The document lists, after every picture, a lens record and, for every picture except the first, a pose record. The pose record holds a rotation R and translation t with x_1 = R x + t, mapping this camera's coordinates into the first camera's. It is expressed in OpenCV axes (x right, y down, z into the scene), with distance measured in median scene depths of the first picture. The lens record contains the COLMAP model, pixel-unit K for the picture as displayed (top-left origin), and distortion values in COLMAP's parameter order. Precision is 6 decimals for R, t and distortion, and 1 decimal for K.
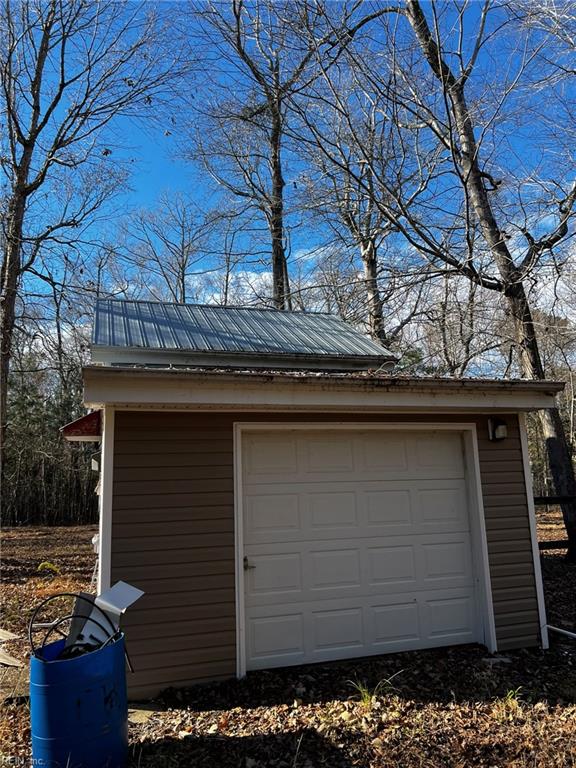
lens RADIAL K [[588.8, 0, 288.0], [0, 588.8, 384.0], [0, 0, 1]] dist [0.004221, -0.002669]
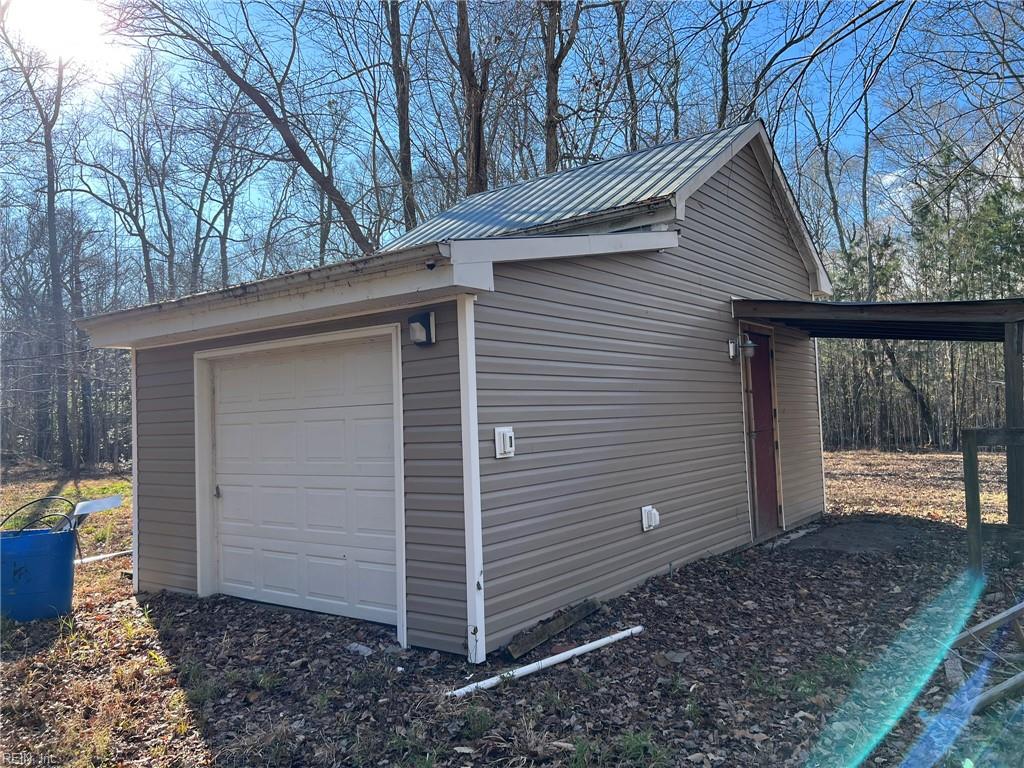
lens RADIAL K [[785.1, 0, 512.0], [0, 785.1, 384.0], [0, 0, 1]] dist [0.004221, -0.002669]
pose [[0.589171, -0.027434, -0.807543, 1.199187], [0.150332, 0.985695, 0.076194, 0.092027], [0.793901, -0.166290, 0.584867, 0.598931]]
